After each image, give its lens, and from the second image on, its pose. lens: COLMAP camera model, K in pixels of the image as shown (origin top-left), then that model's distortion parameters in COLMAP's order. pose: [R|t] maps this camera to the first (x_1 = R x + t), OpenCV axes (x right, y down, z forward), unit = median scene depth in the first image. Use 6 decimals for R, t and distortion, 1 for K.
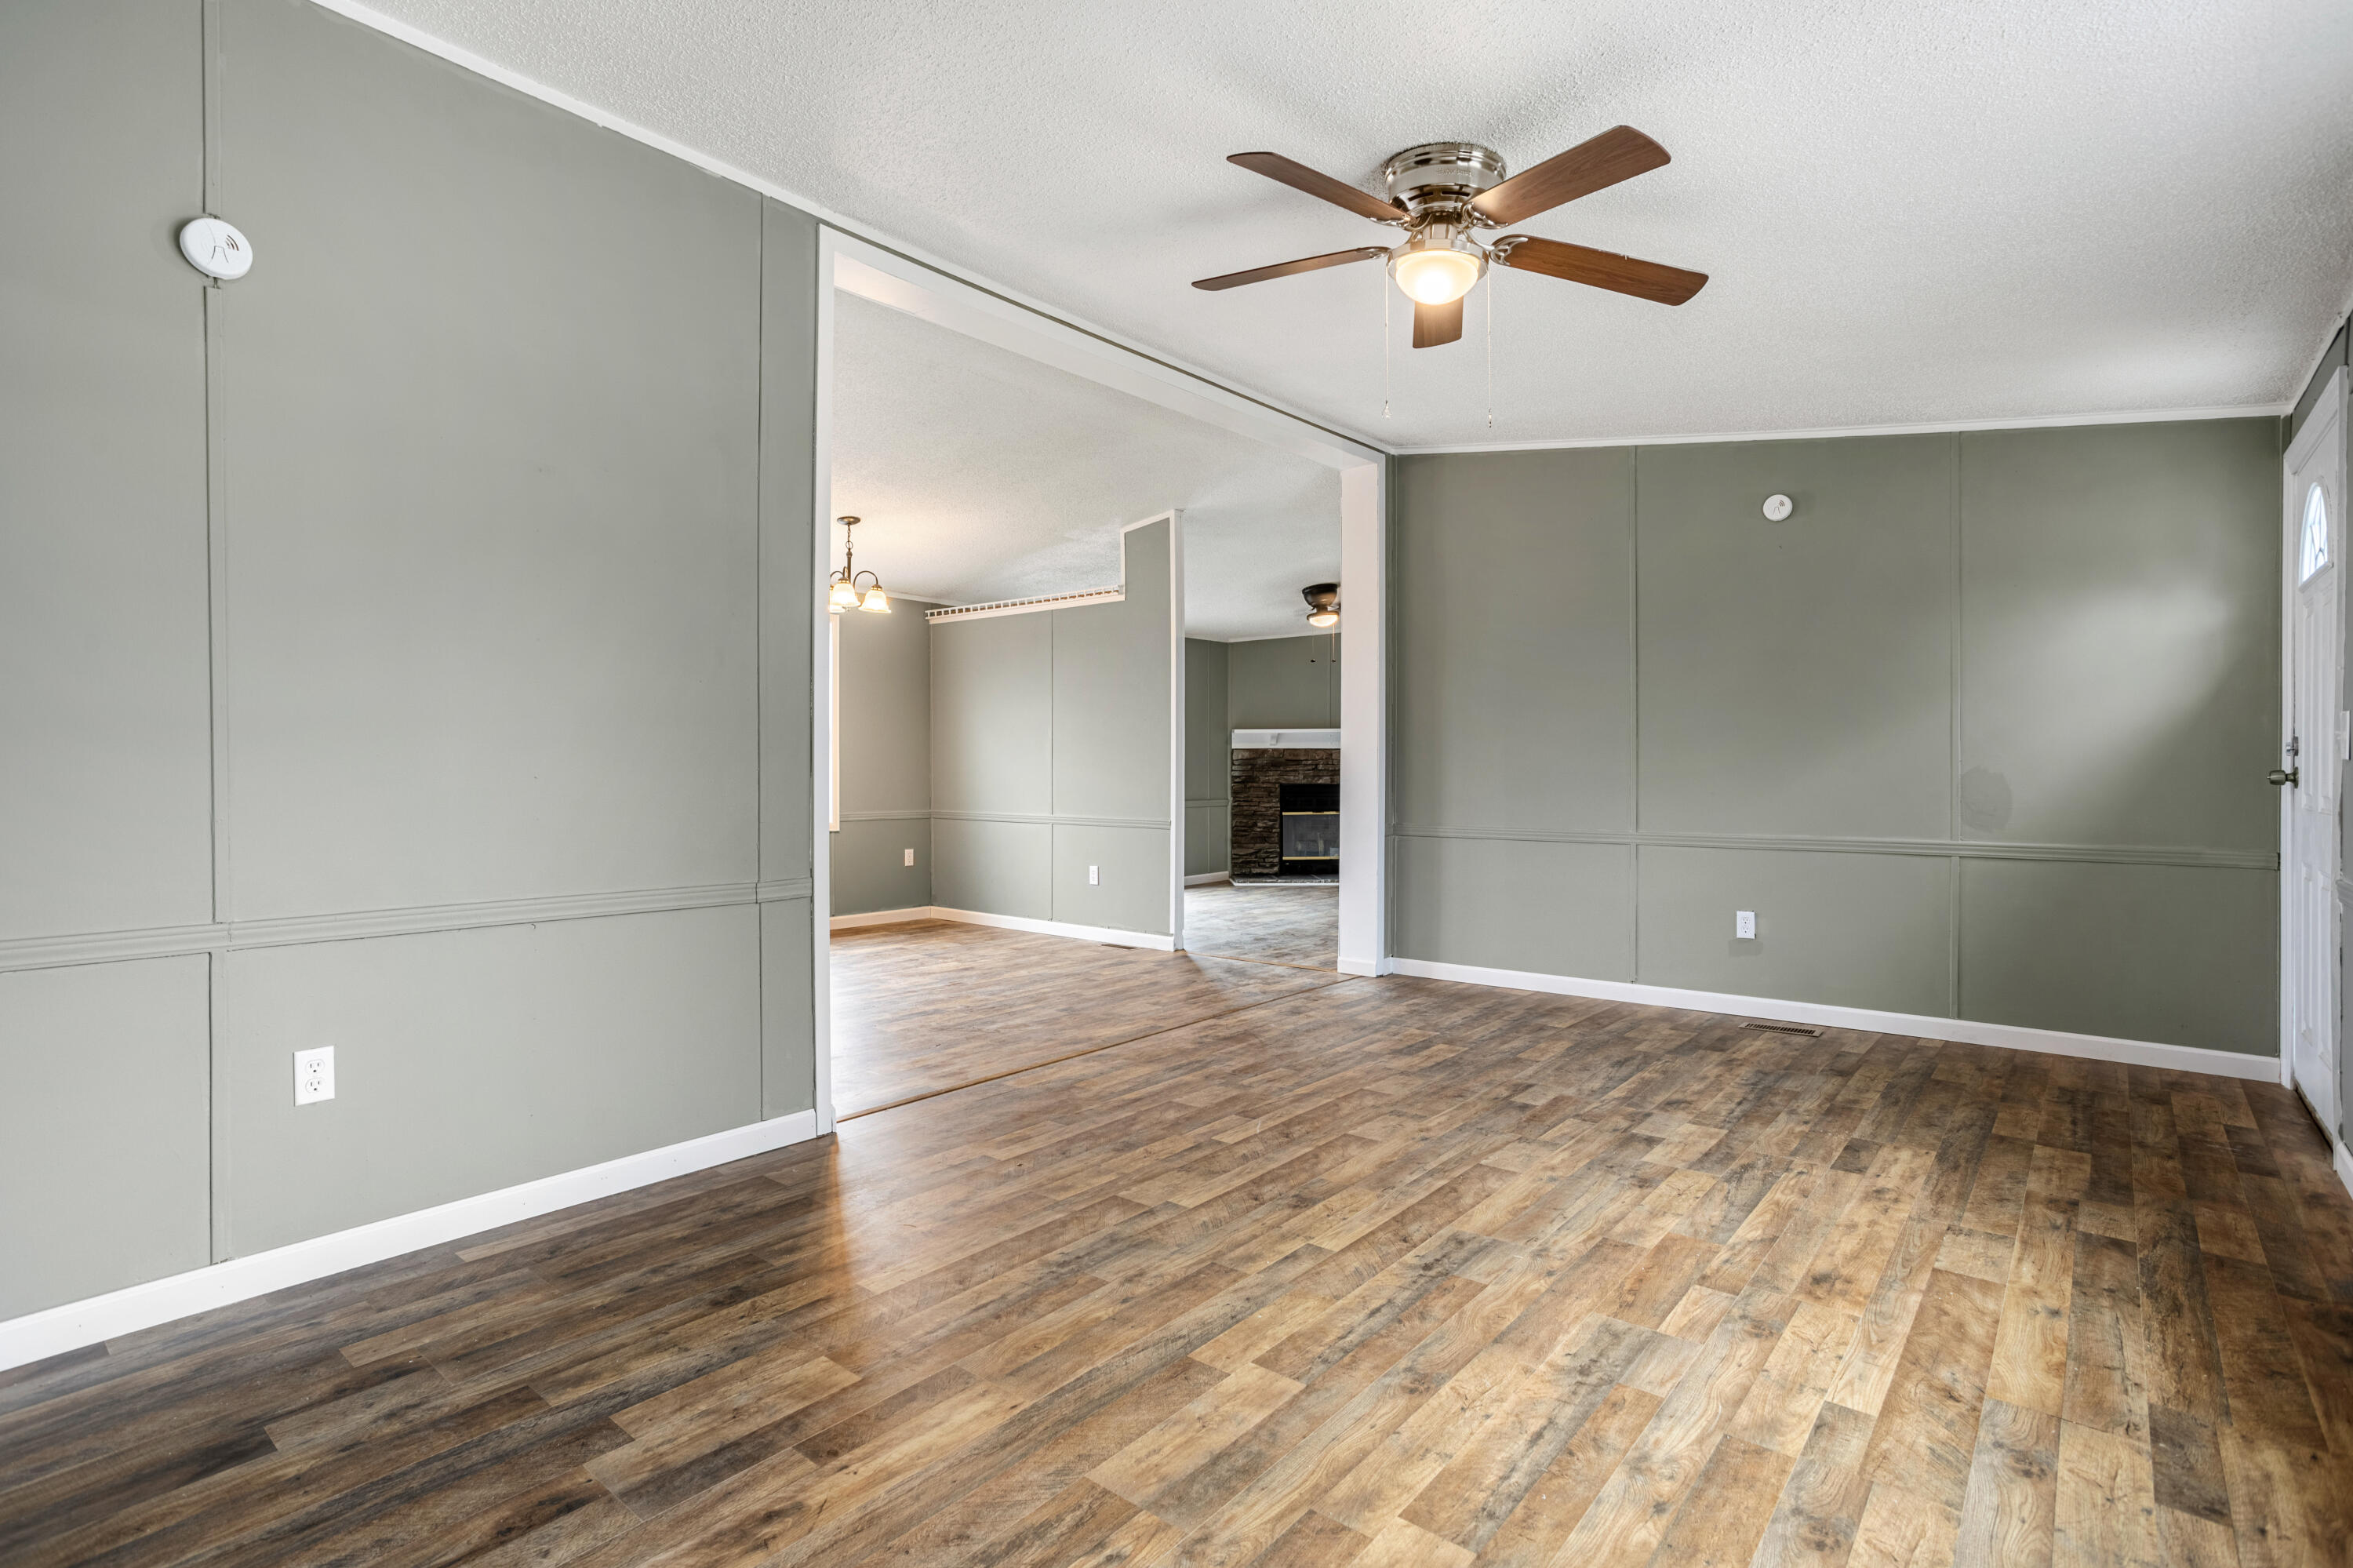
lens RADIAL K [[1155.1, 0, 1171.8], [0, 1155.1, 812.7], [0, 0, 1]] dist [-0.068729, 0.052285]
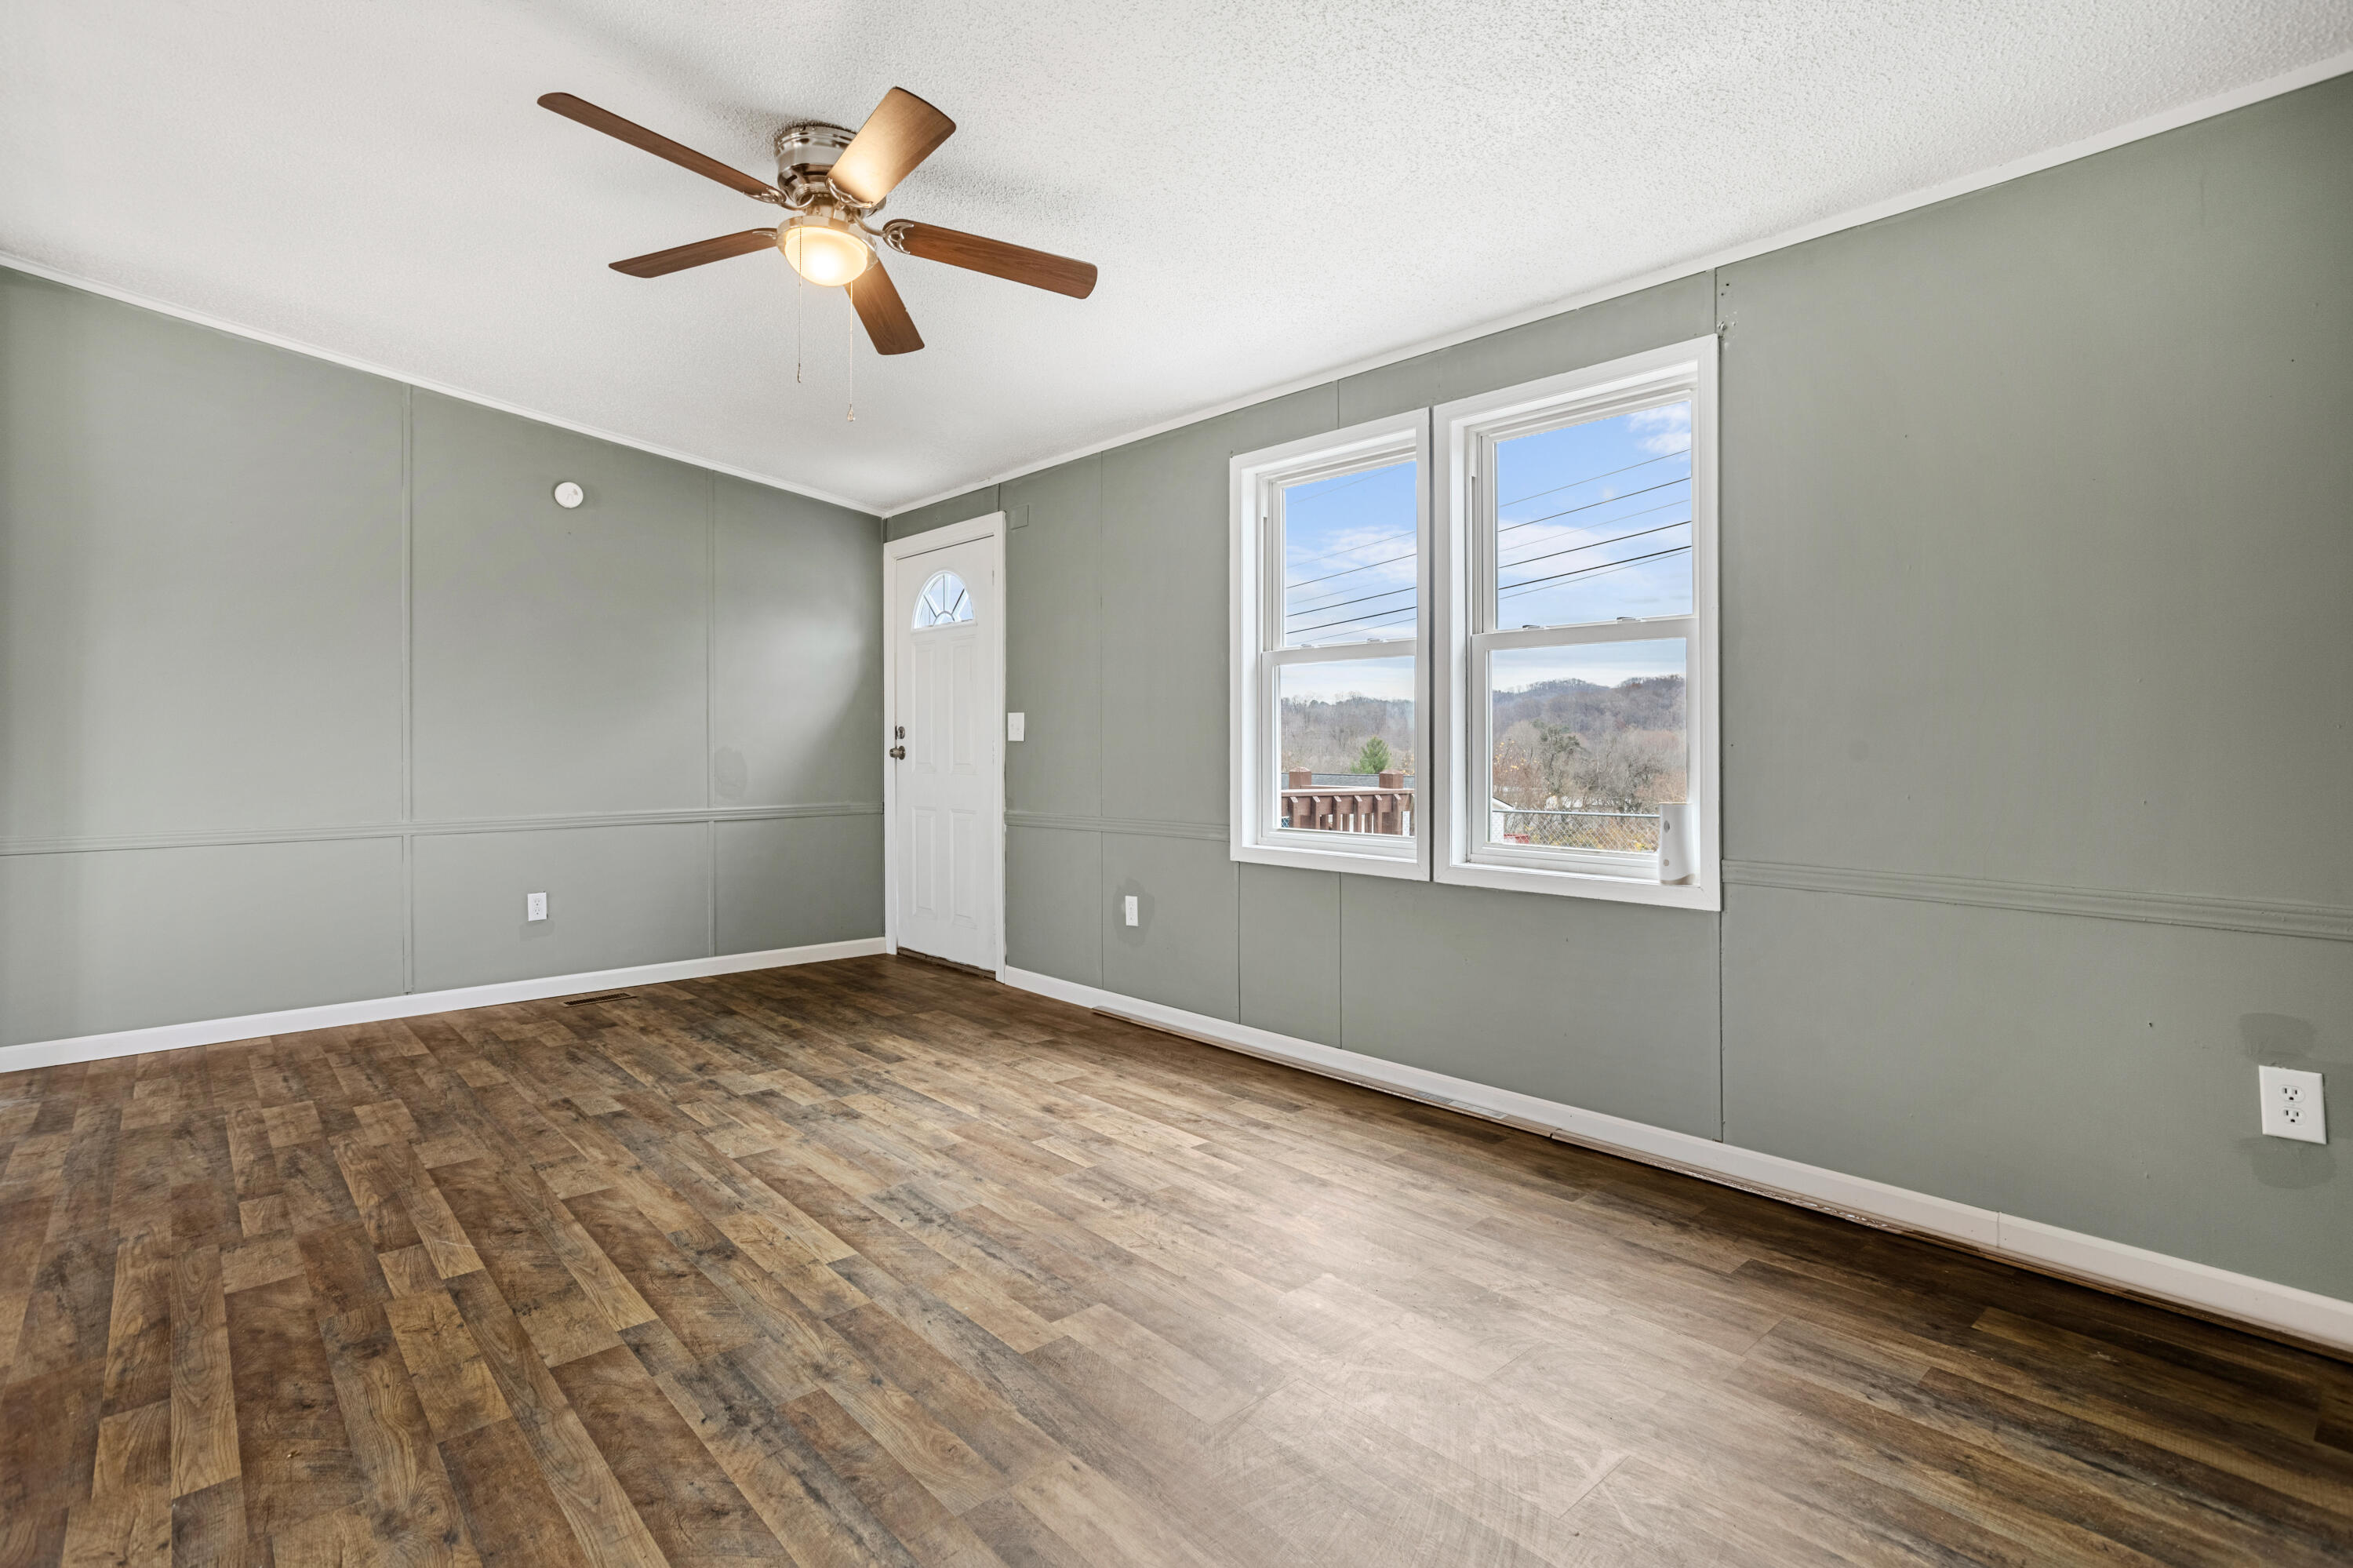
lens RADIAL K [[1136.3, 0, 1181.3], [0, 1136.3, 753.1], [0, 0, 1]] dist [-0.025519, 0.016882]
pose [[0.143929, -0.005595, 0.989572, -0.671251], [0.040108, 0.999195, -0.000184, -0.020324], [-0.988775, 0.039716, 0.144037, 0.520887]]
